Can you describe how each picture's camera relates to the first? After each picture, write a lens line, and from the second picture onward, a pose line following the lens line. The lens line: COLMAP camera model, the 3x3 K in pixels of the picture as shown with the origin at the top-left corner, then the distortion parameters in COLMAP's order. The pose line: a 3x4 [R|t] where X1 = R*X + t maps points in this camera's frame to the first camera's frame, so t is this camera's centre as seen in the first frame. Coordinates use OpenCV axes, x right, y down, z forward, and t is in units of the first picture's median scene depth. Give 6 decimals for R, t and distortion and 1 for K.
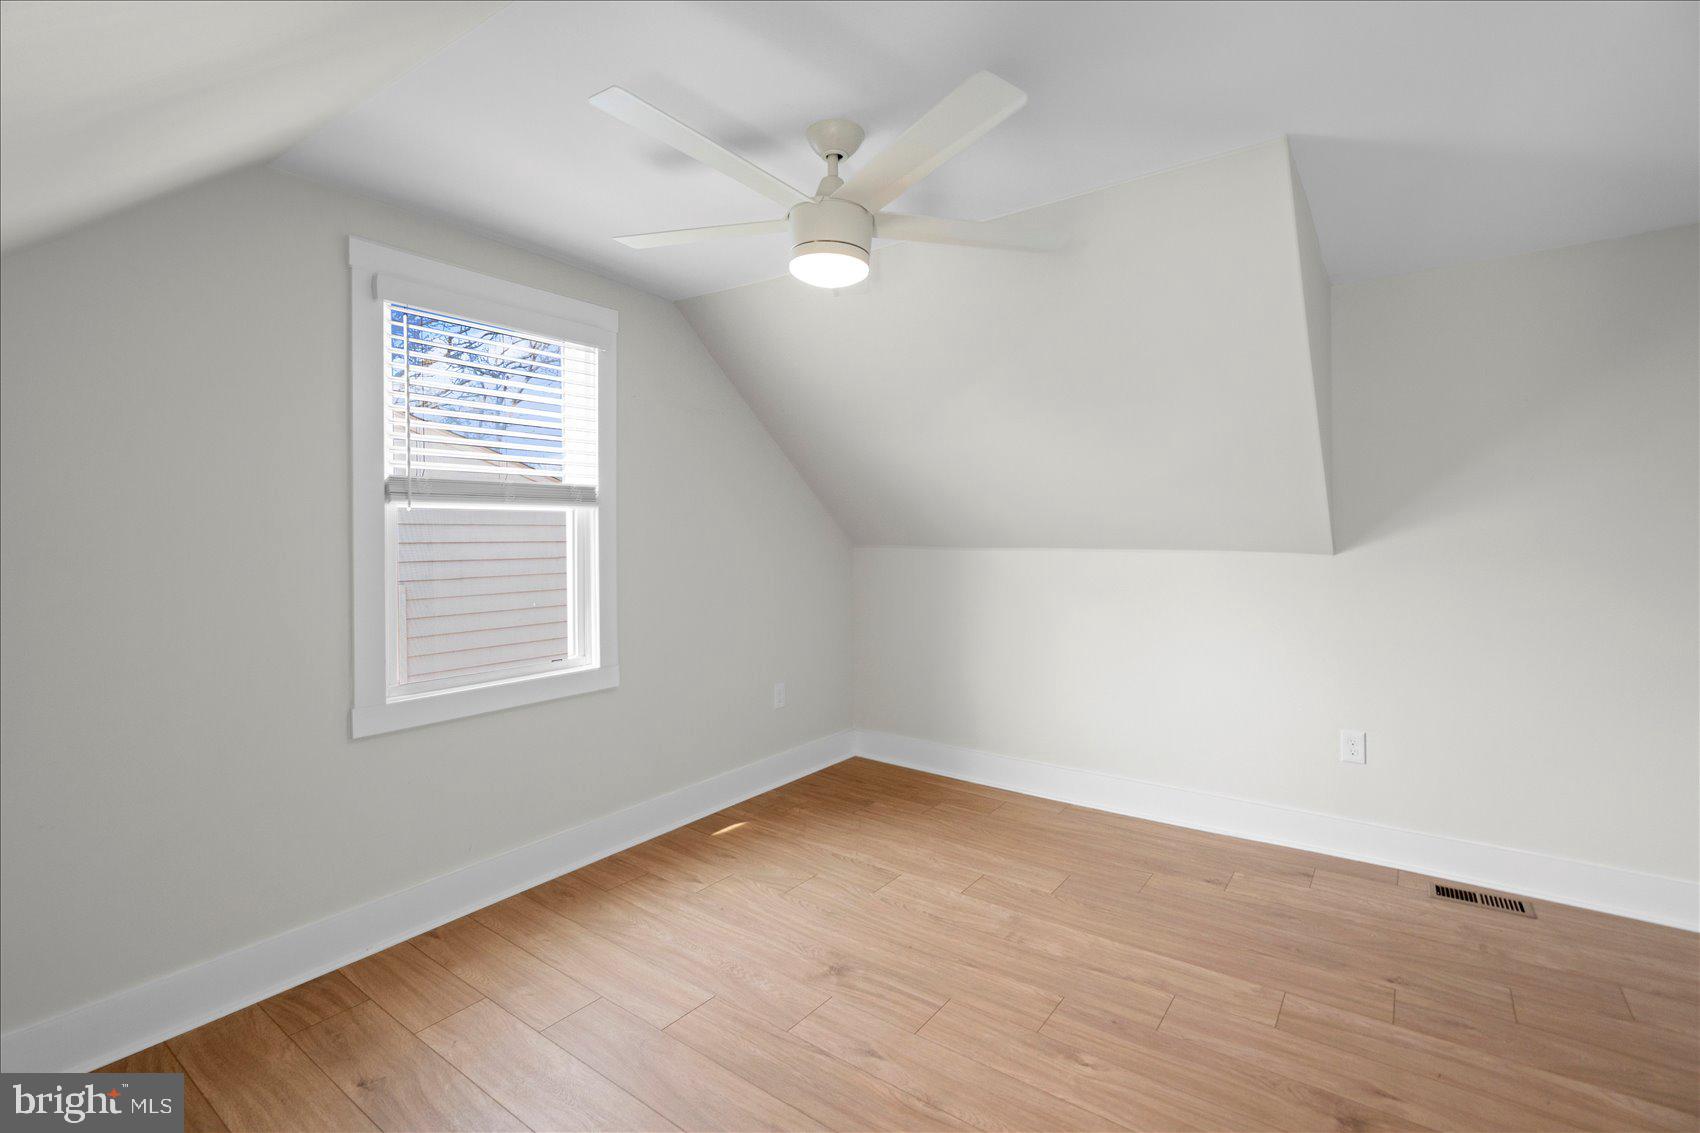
lens RADIAL K [[783.6, 0, 842.7], [0, 783.6, 535.9], [0, 0, 1]] dist [-0.000257, 0.000178]
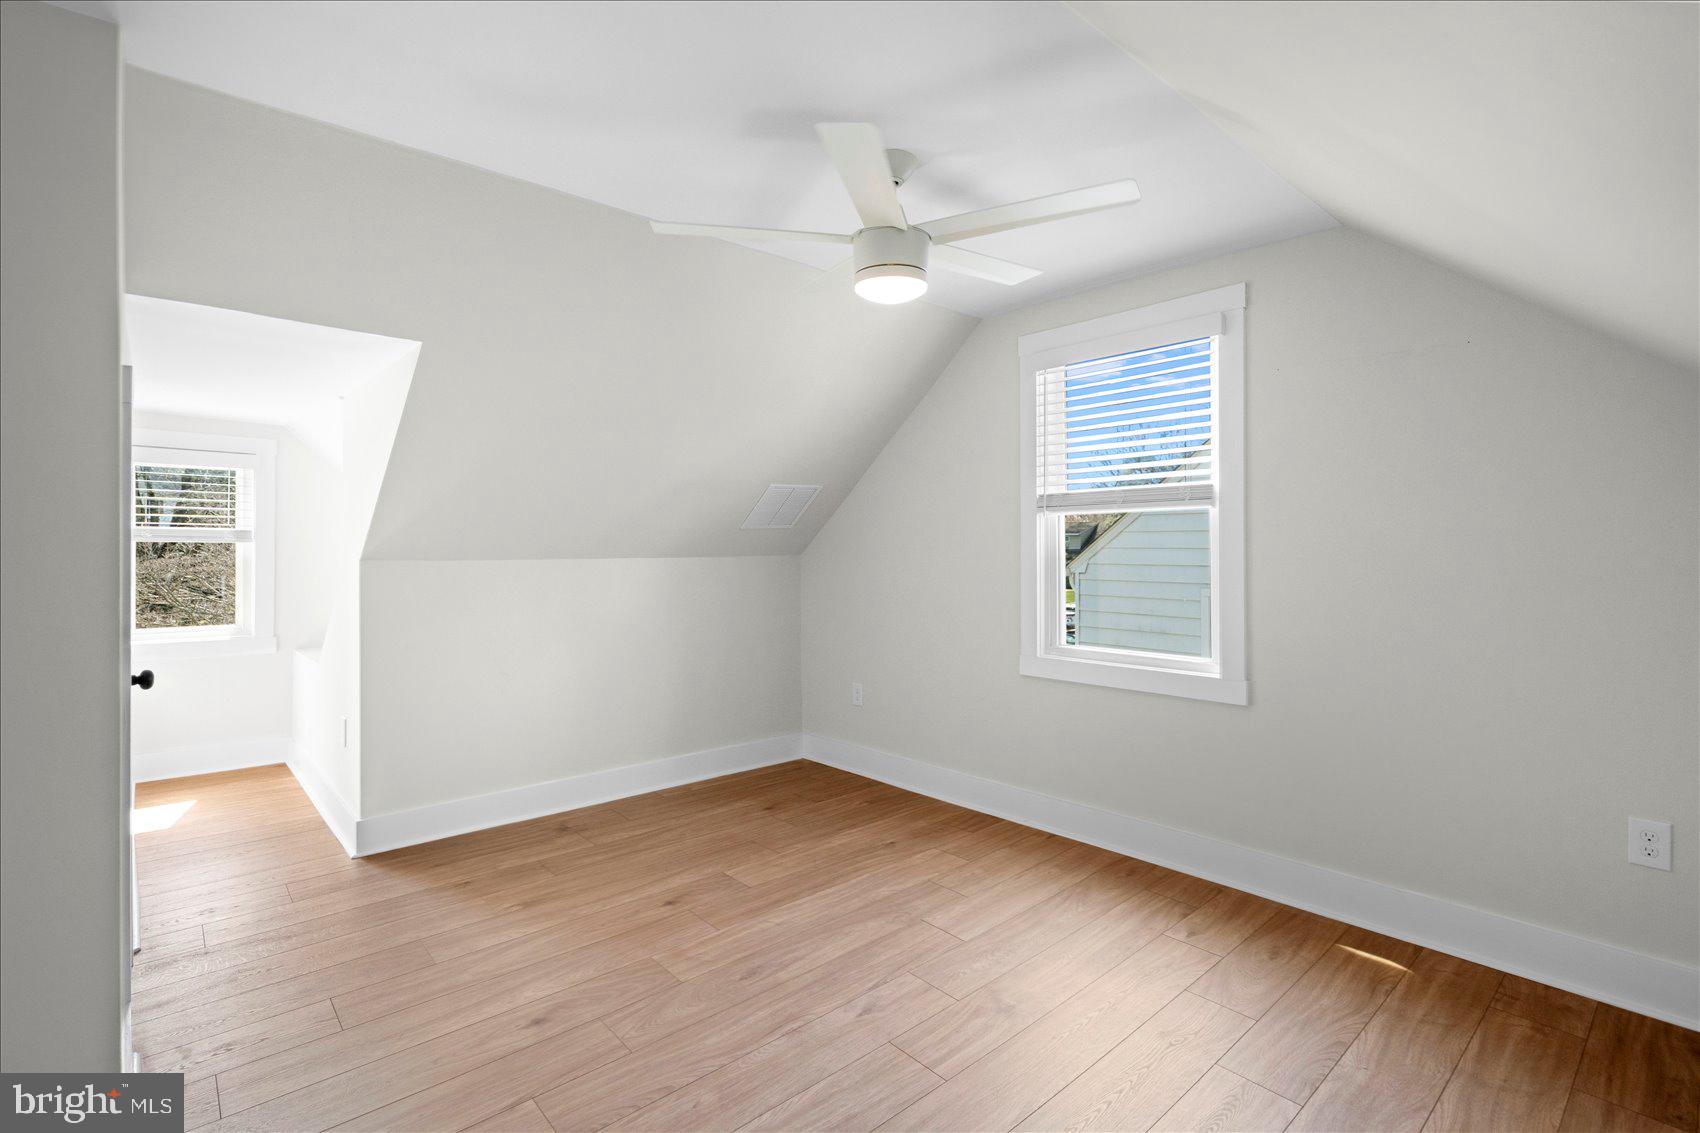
lens RADIAL K [[790.9, 0, 846.3], [0, 790.9, 540.4], [0, 0, 1]] dist [-0.001290, -0.000492]
pose [[-0.199989, -0.004776, -0.979786, 0.754306], [-0.008193, 0.999961, -0.003201, 0.011016], [0.979764, 0.007388, -0.200021, 0.804092]]
